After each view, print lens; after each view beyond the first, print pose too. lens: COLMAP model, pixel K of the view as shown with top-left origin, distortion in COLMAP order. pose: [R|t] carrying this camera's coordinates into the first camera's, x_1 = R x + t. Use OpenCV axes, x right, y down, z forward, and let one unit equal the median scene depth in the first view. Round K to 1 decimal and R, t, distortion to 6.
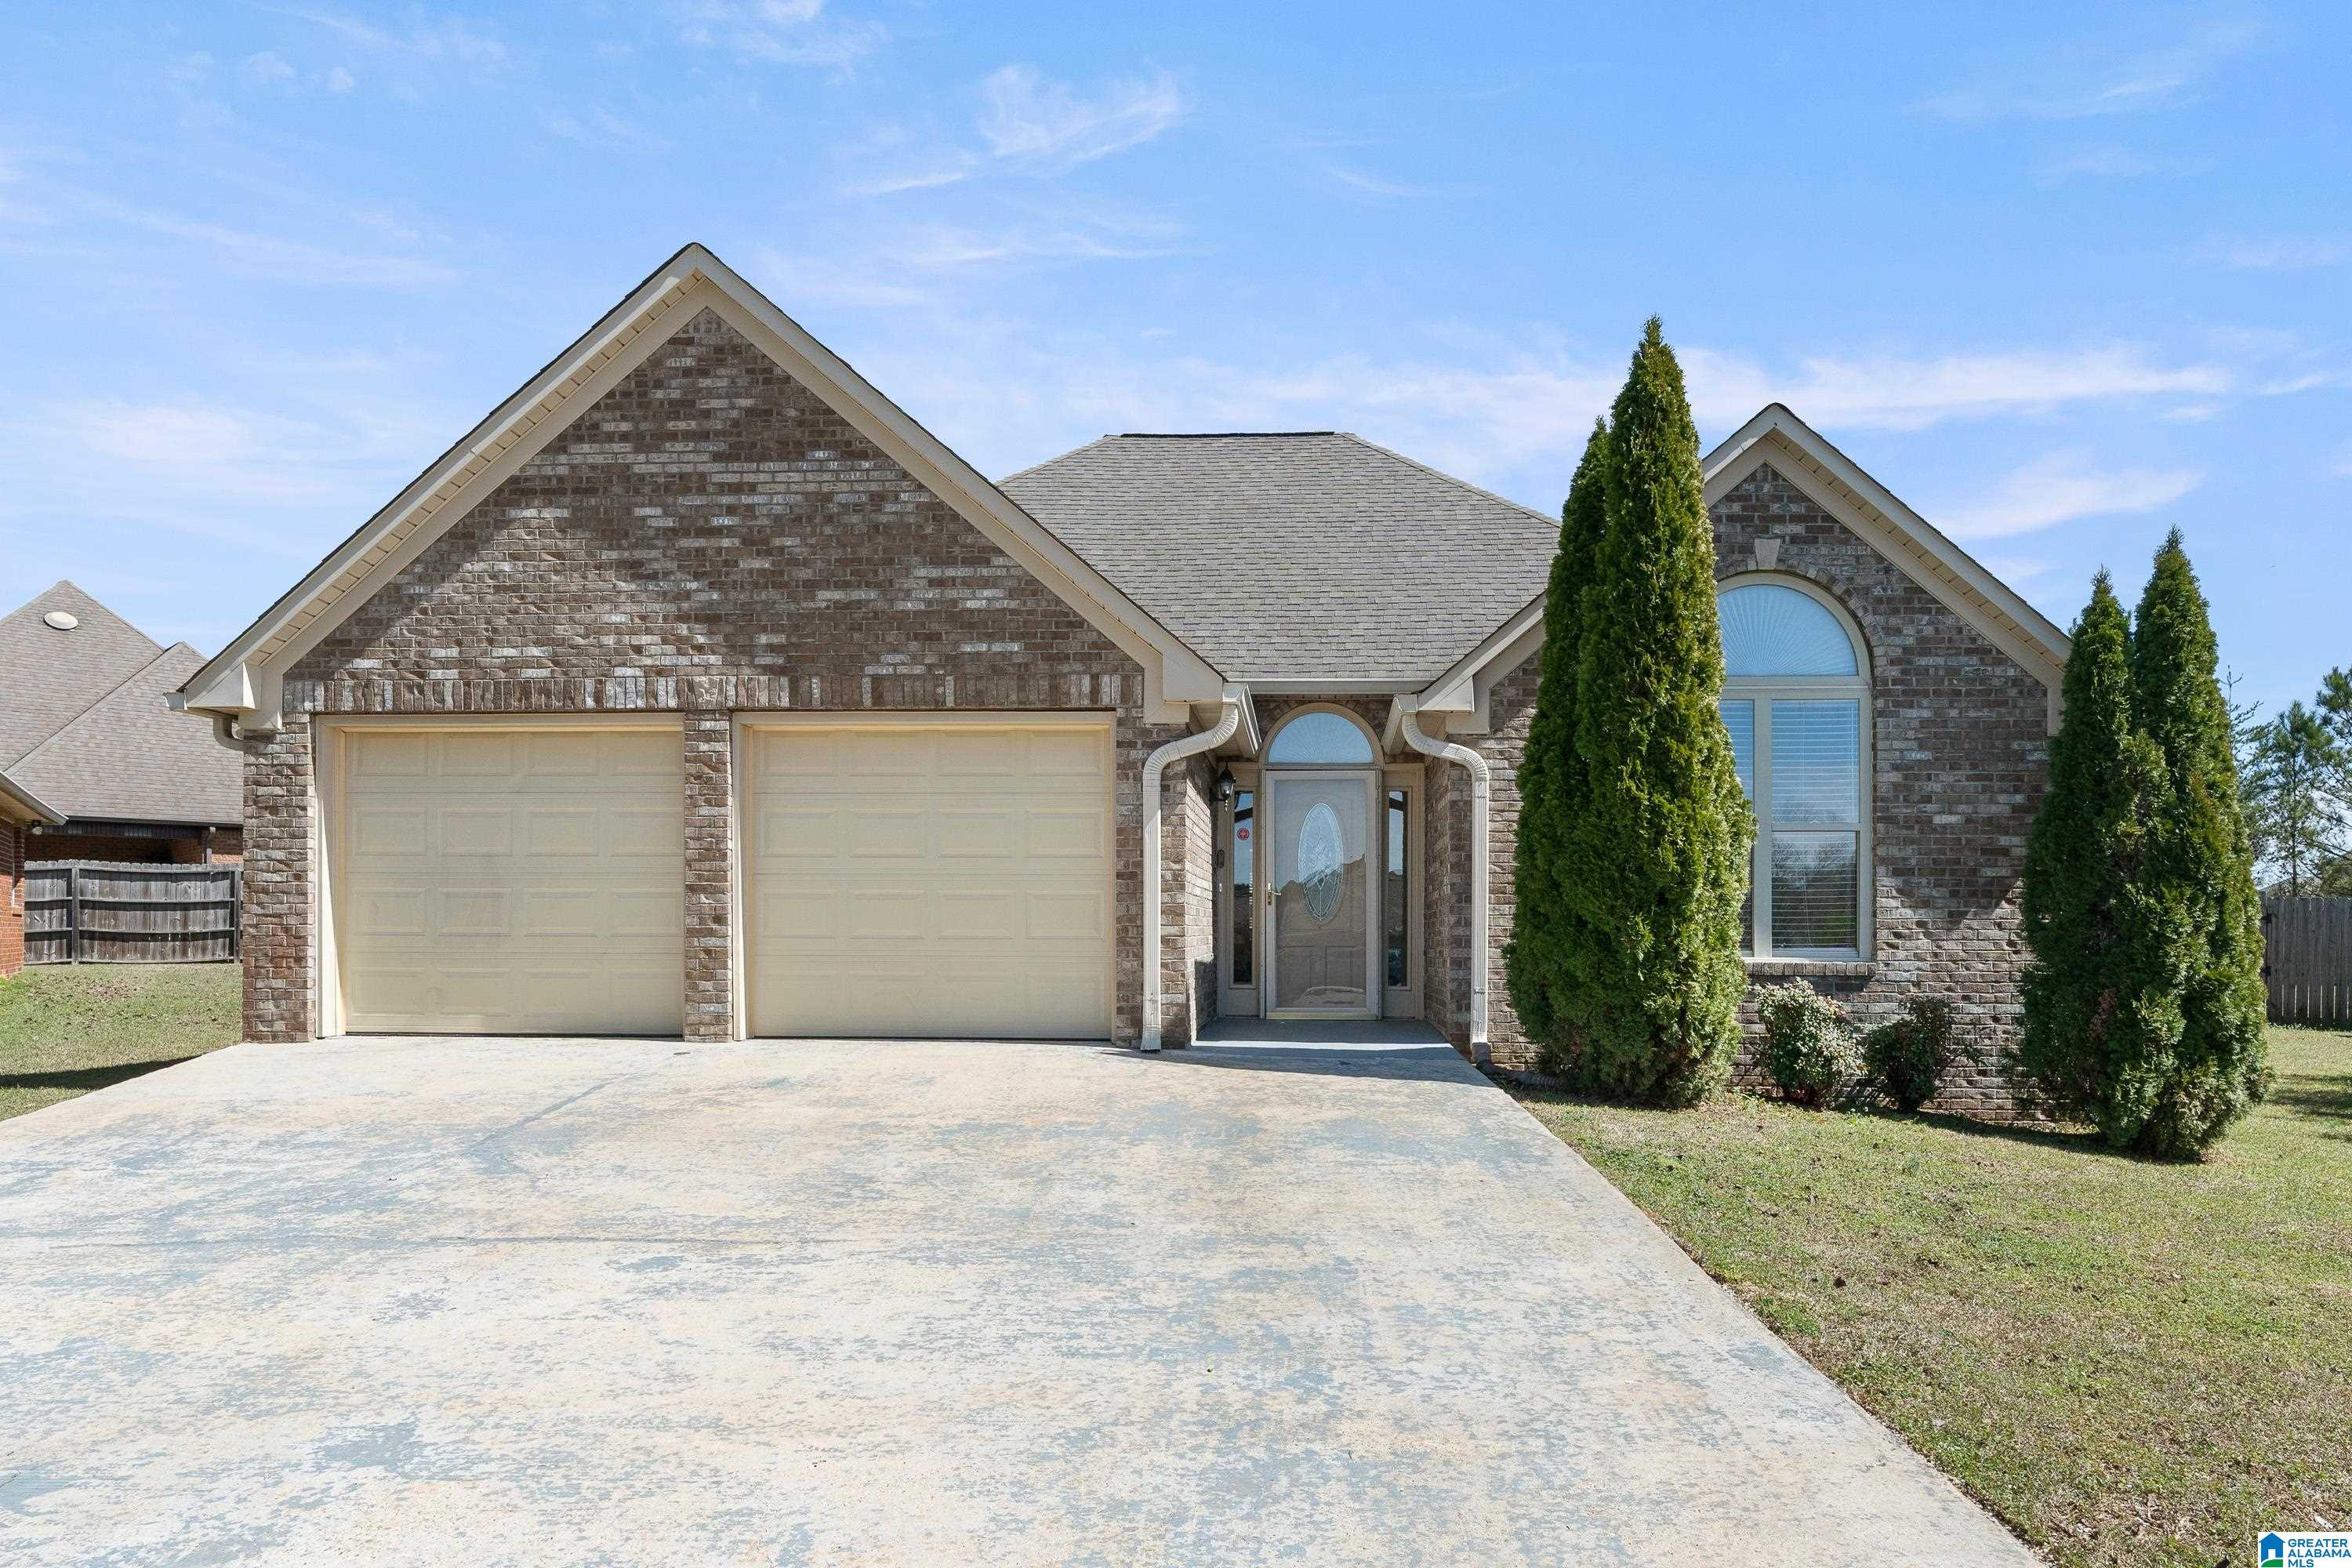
lens RADIAL K [[1275.4, 0, 1178.3], [0, 1275.4, 793.2], [0, 0, 1]] dist [-0.002294, 0.002249]
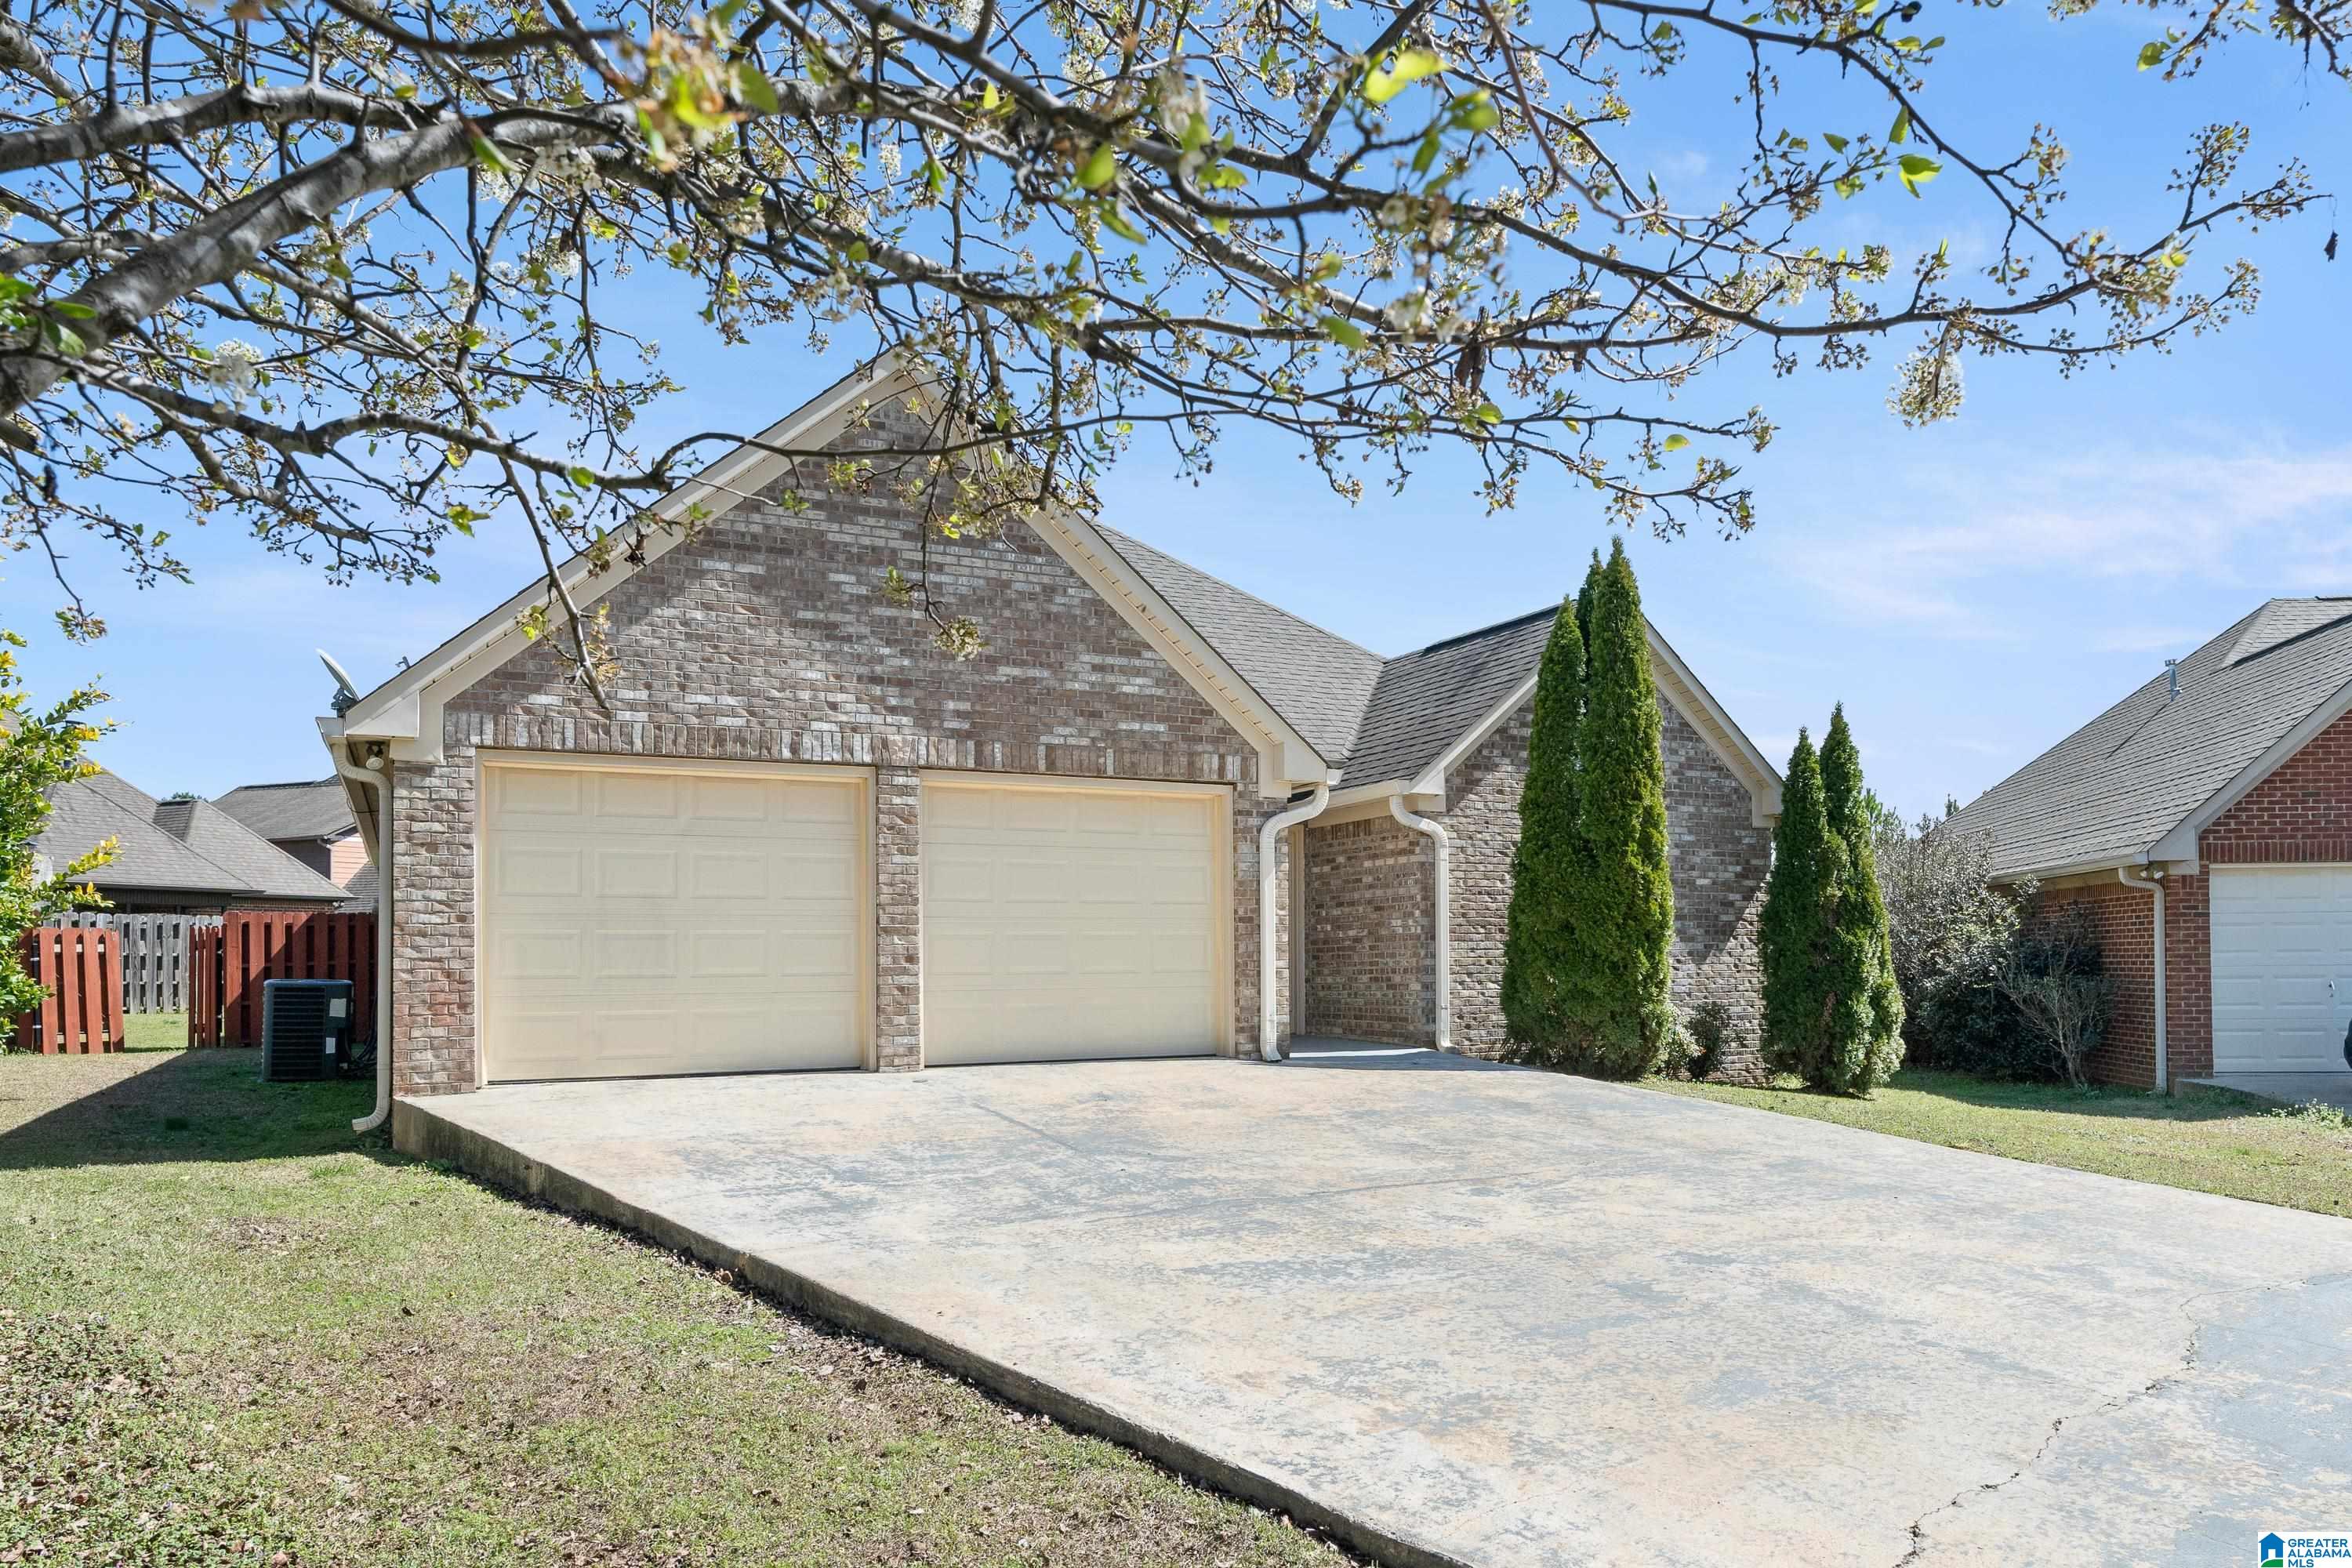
lens RADIAL K [[1285.9, 0, 1172.1], [0, 1285.9, 784.7], [0, 0, 1]] dist [-0.003036, 0.000345]
pose [[0.905626, 0.046490, 0.421521, -0.622703], [-0.033892, 0.998728, -0.037337, -0.016467], [-0.422720, 0.019527, 0.906050, -0.095933]]
